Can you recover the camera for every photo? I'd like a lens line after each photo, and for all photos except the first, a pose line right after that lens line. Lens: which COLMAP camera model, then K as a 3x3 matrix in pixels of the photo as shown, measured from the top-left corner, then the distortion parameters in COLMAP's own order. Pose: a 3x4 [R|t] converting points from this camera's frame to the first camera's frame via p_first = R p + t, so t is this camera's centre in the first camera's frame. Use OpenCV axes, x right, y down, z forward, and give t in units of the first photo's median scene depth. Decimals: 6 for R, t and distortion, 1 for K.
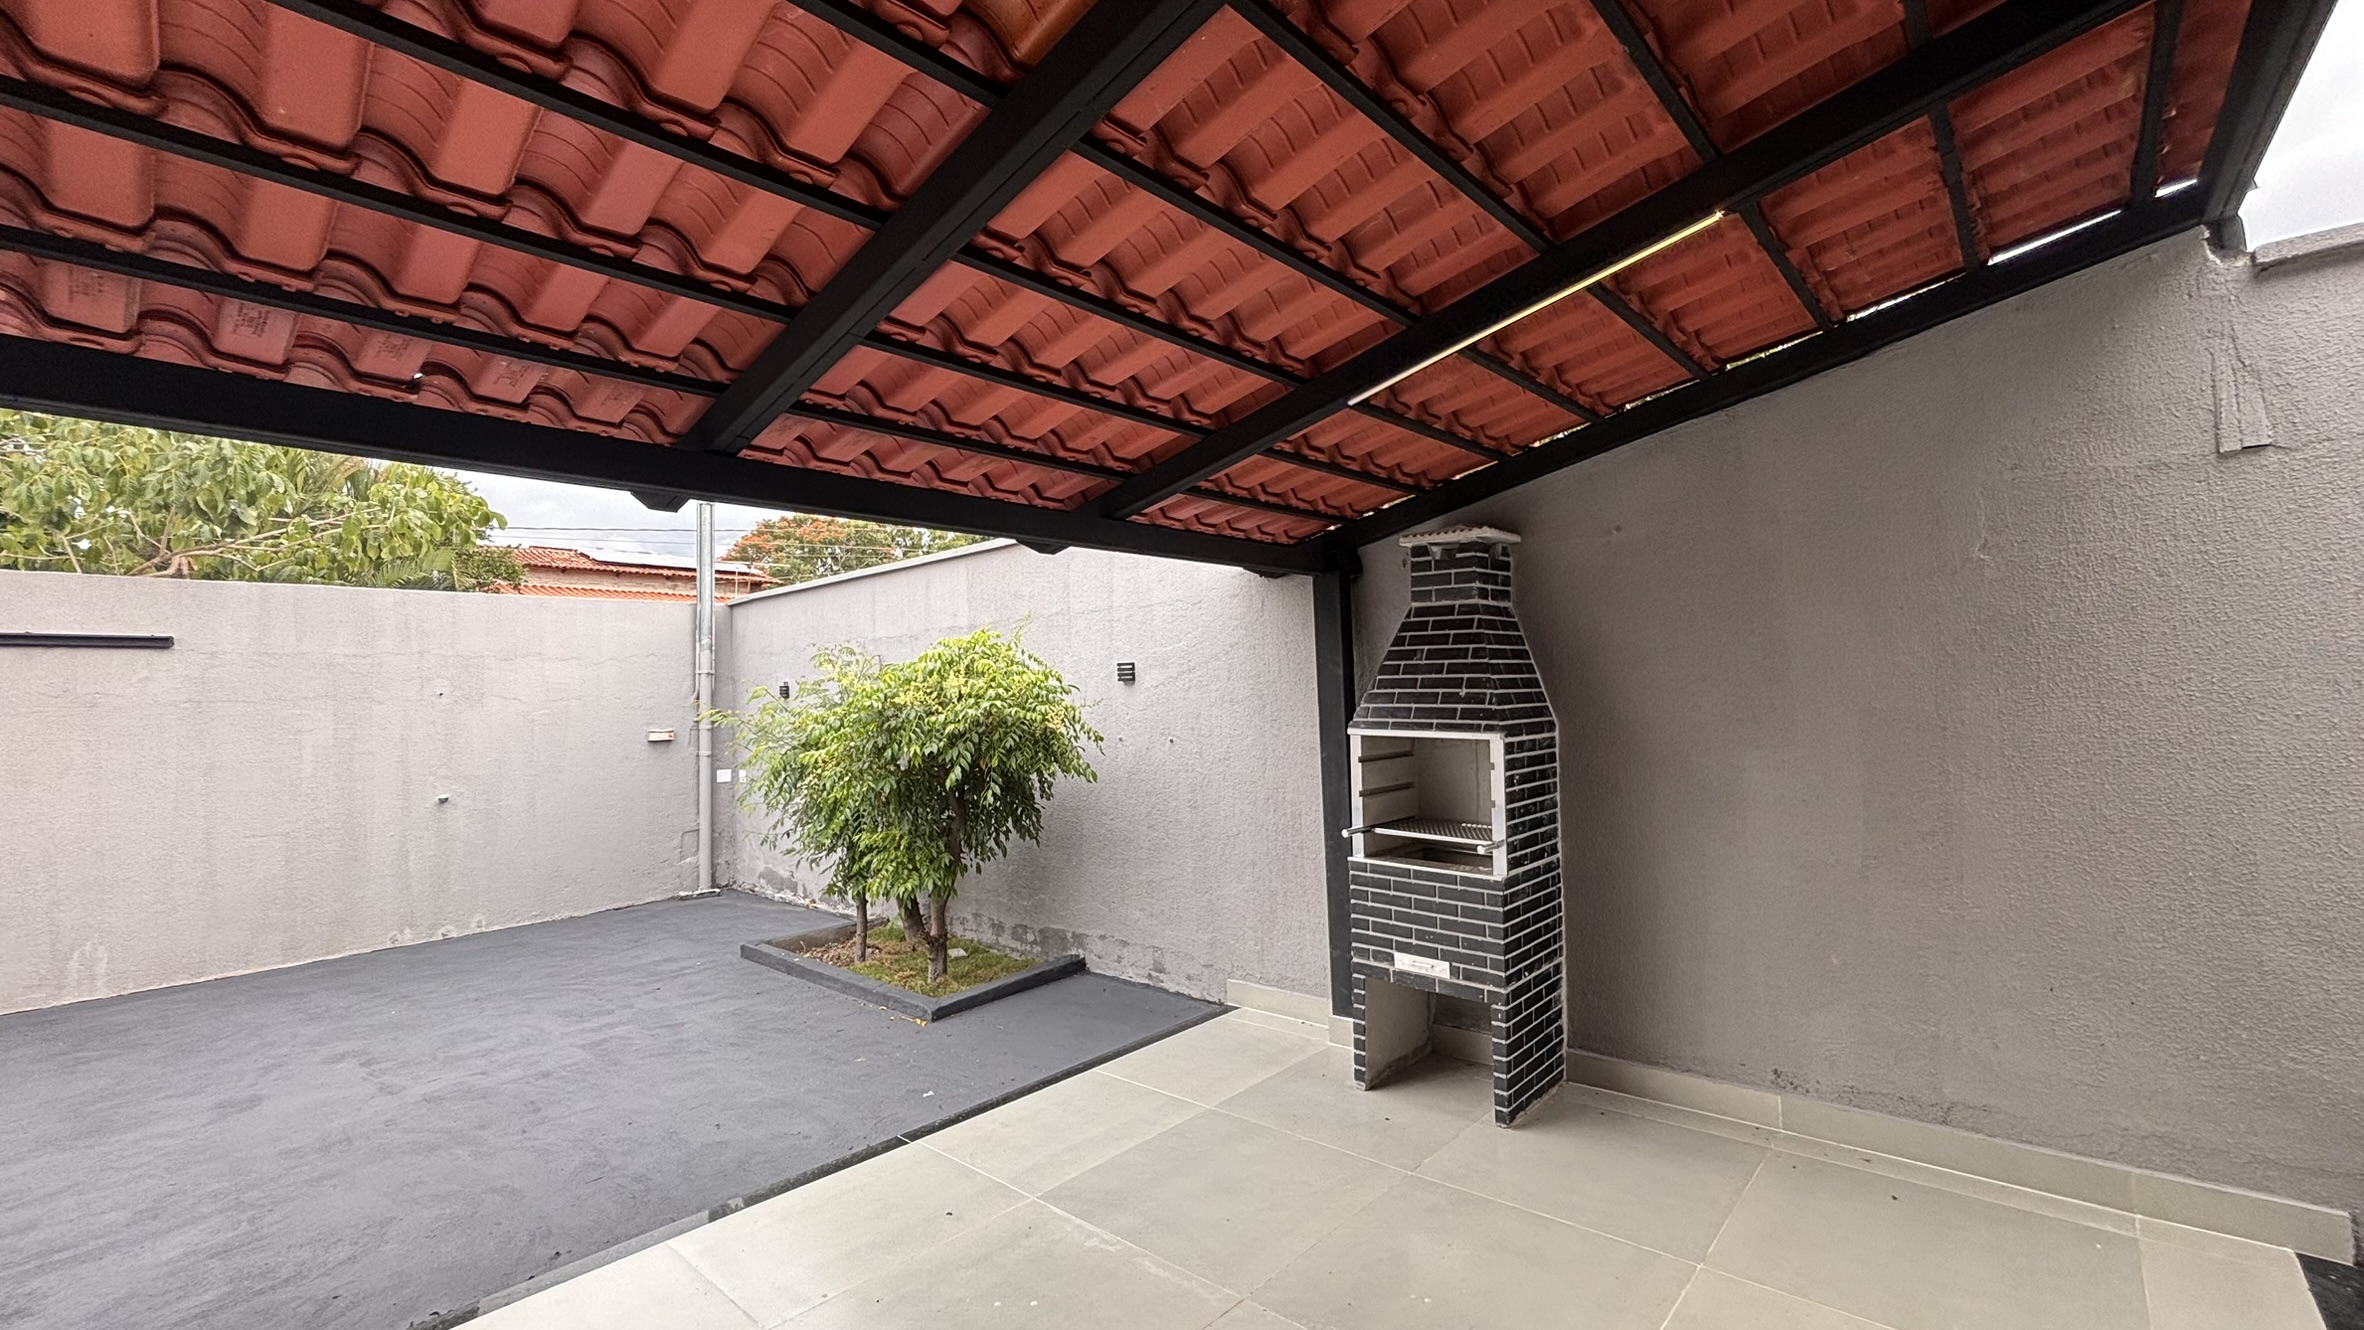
lens RADIAL K [[959.3, 0, 1183.1], [0, 959.3, 666.8], [0, 0, 1]] dist [-0.000711, -0.000065]
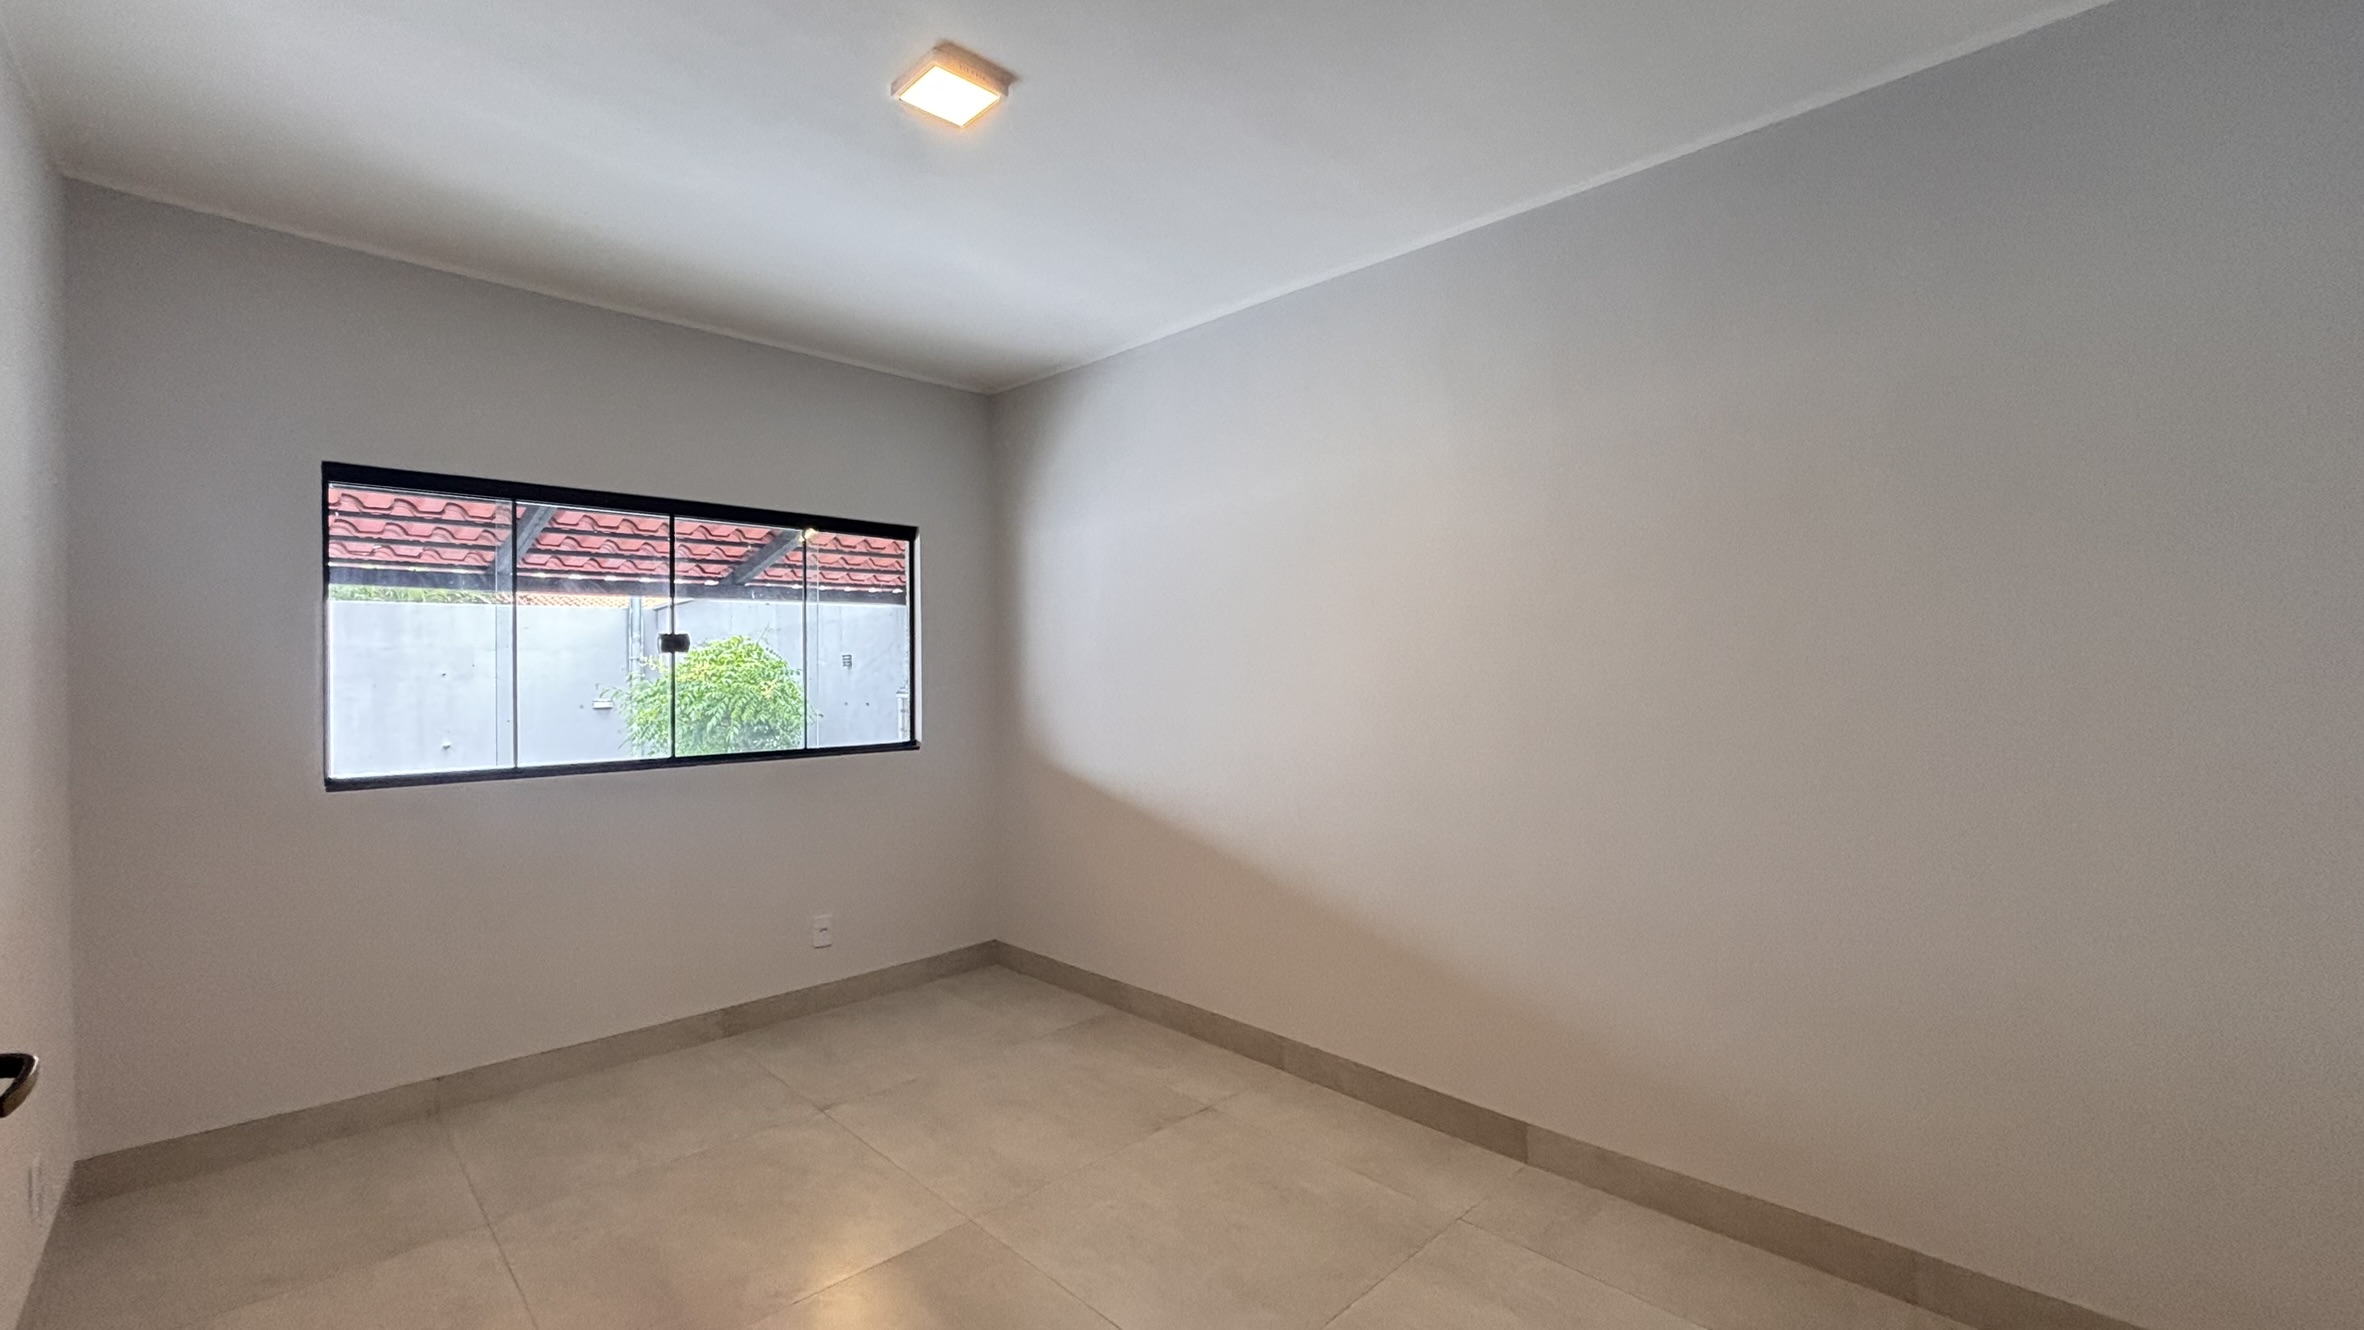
lens RADIAL K [[959.3, 0, 1188.1], [0, 959.3, 667.9], [0, 0, 1]] dist [-0.000711, -0.000065]
pose [[0.998779, -0.000041, -0.049411, 0.679573], [0.001188, 0.999731, 0.023183, -0.020759], [0.049397, -0.023213, 0.998509, -0.633047]]
